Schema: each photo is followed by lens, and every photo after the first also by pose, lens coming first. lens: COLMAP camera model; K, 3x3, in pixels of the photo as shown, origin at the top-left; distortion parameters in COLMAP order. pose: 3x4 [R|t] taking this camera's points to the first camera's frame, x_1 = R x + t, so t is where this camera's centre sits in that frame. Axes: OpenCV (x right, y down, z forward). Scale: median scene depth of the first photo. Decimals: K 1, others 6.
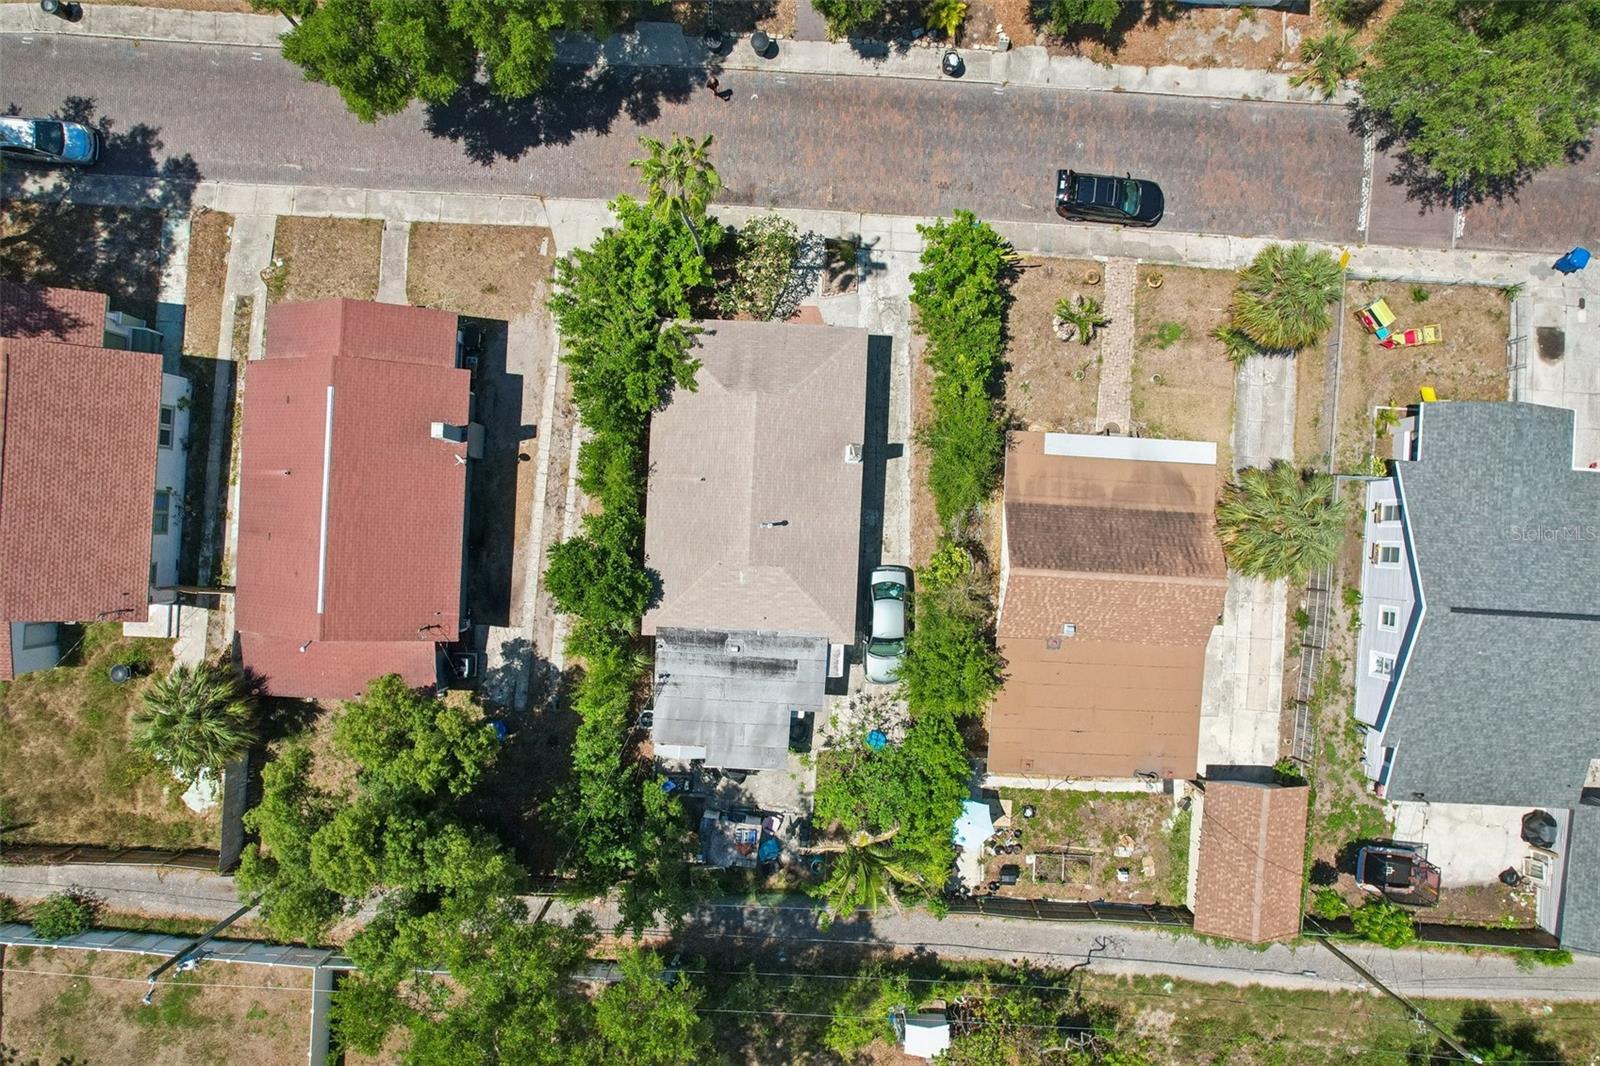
lens RADIAL K [[1024.1, 0, 800.0], [0, 1024.1, 533.0], [0, 0, 1]] dist [-0.077618, 0.079745]
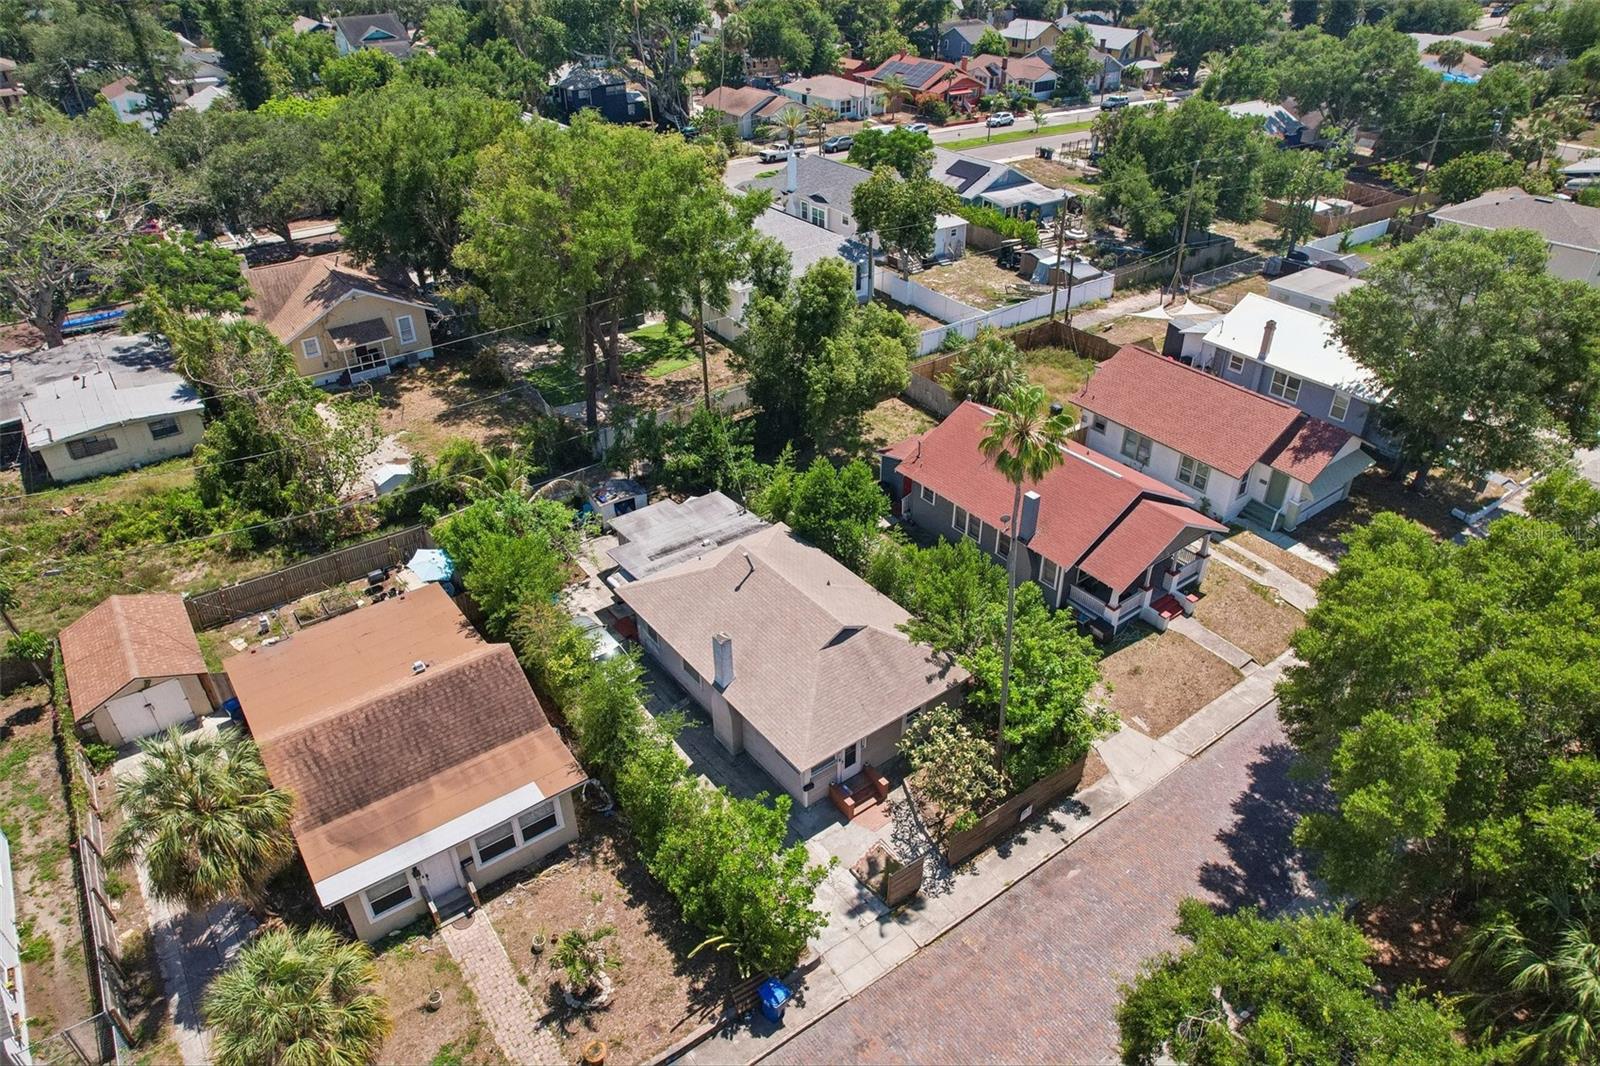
lens RADIAL K [[1024.1, 0, 800.0], [0, 1024.1, 533.0], [0, 0, 1]] dist [-0.077618, 0.079745]
pose [[-0.766241, 0.352025, -0.537544, 0.409814], [-0.642553, -0.420601, 0.640484, -0.598285], [-0.000625, 0.836166, 0.548477, 0.365406]]
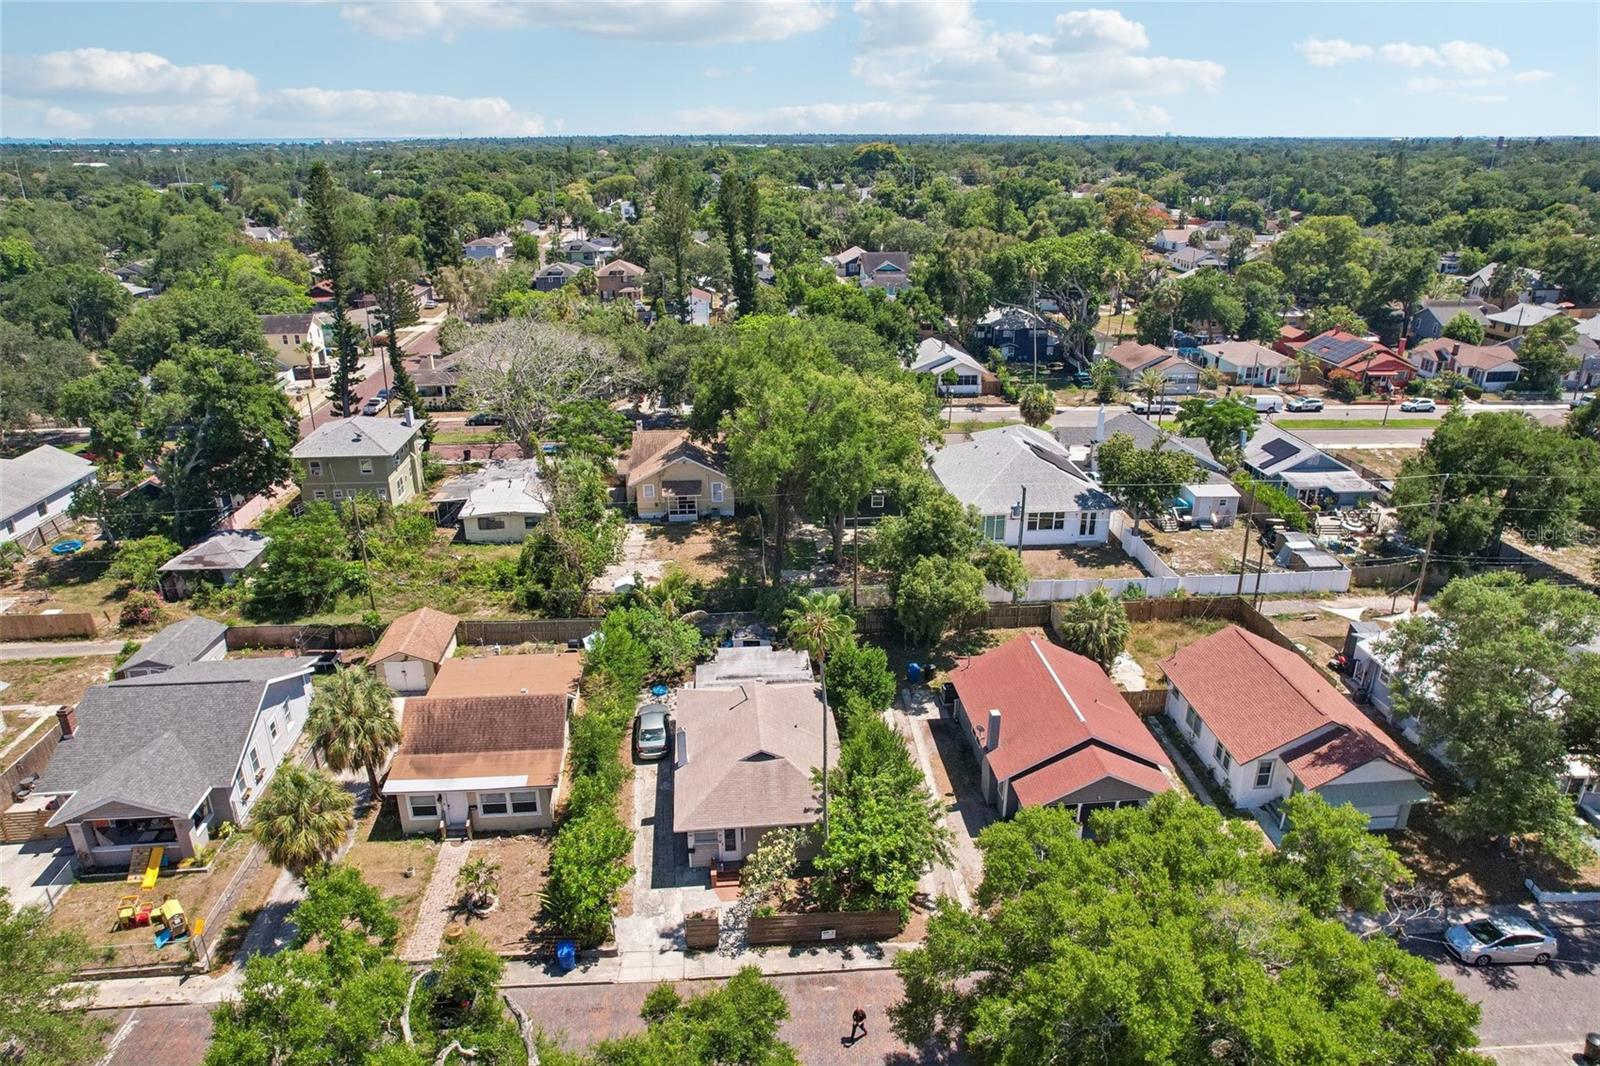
lens RADIAL K [[1024.1, 0, 800.0], [0, 1024.1, 533.0], [0, 0, 1]] dist [-0.077618, 0.079745]
pose [[-0.989576, 0.053291, -0.133791, 0.057287], [-0.144011, -0.372470, 0.916802, -1.065407], [-0.000976, 0.926513, 0.376262, 0.242764]]
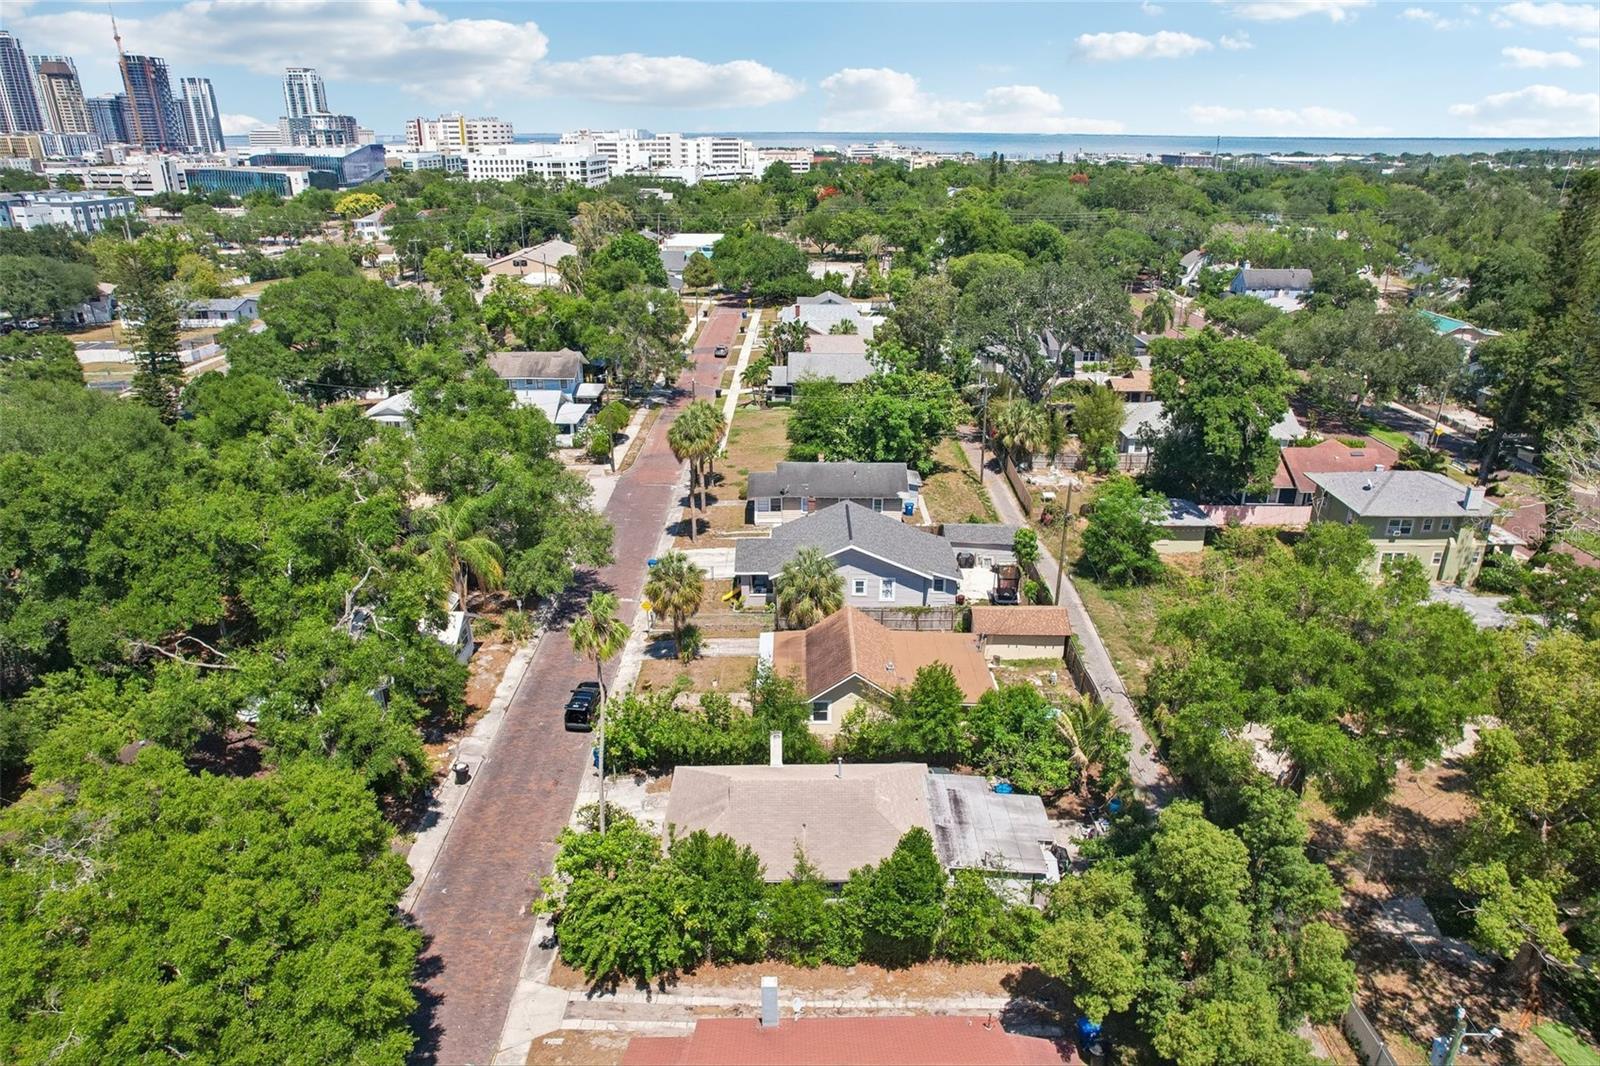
lens RADIAL K [[1024.1, 0, 800.0], [0, 1024.1, 533.0], [0, 0, 1]] dist [-0.077618, 0.079745]
pose [[-0.062552, -0.362952, 0.929706, -0.943004], [0.997951, -0.035304, 0.053361, -0.095750], [0.013455, 0.931139, 0.364416, 0.255615]]
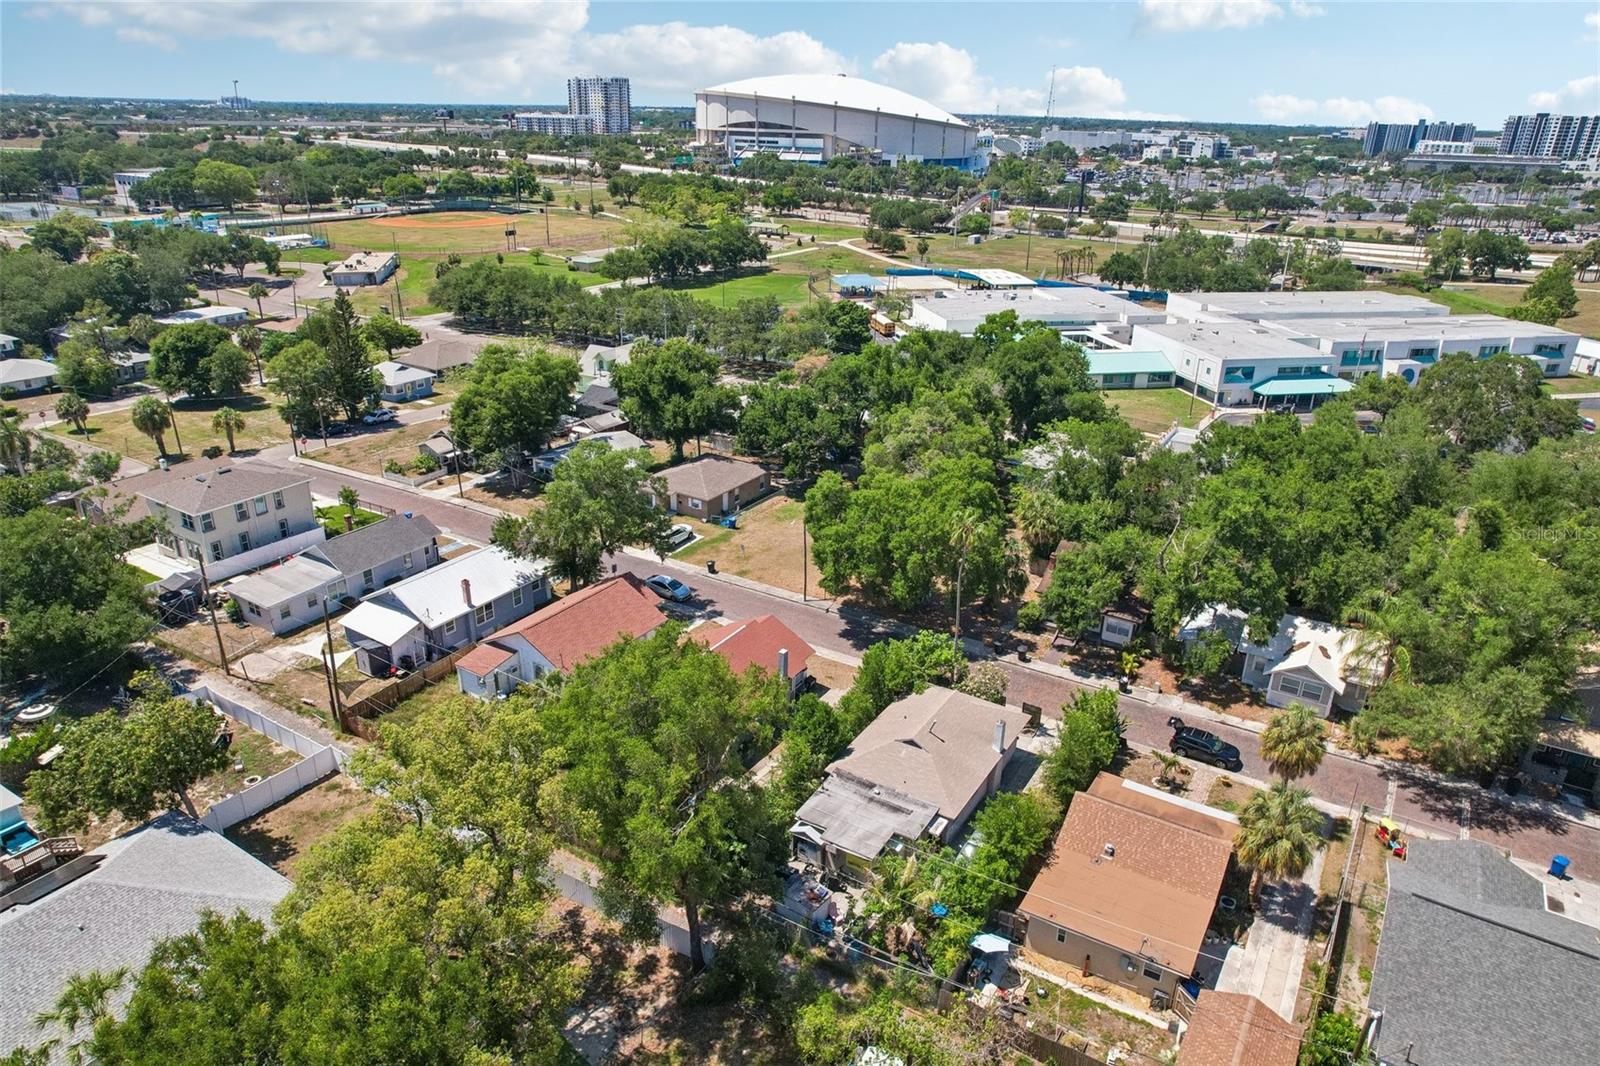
lens RADIAL K [[1024.1, 0, 800.0], [0, 1024.1, 533.0], [0, 0, 1]] dist [-0.077618, 0.079745]
pose [[0.875126, 0.201184, -0.440090, 0.377096], [-0.483450, 0.324502, -0.813004, 1.142339], [-0.020754, 0.924242, 0.381242, 0.098229]]
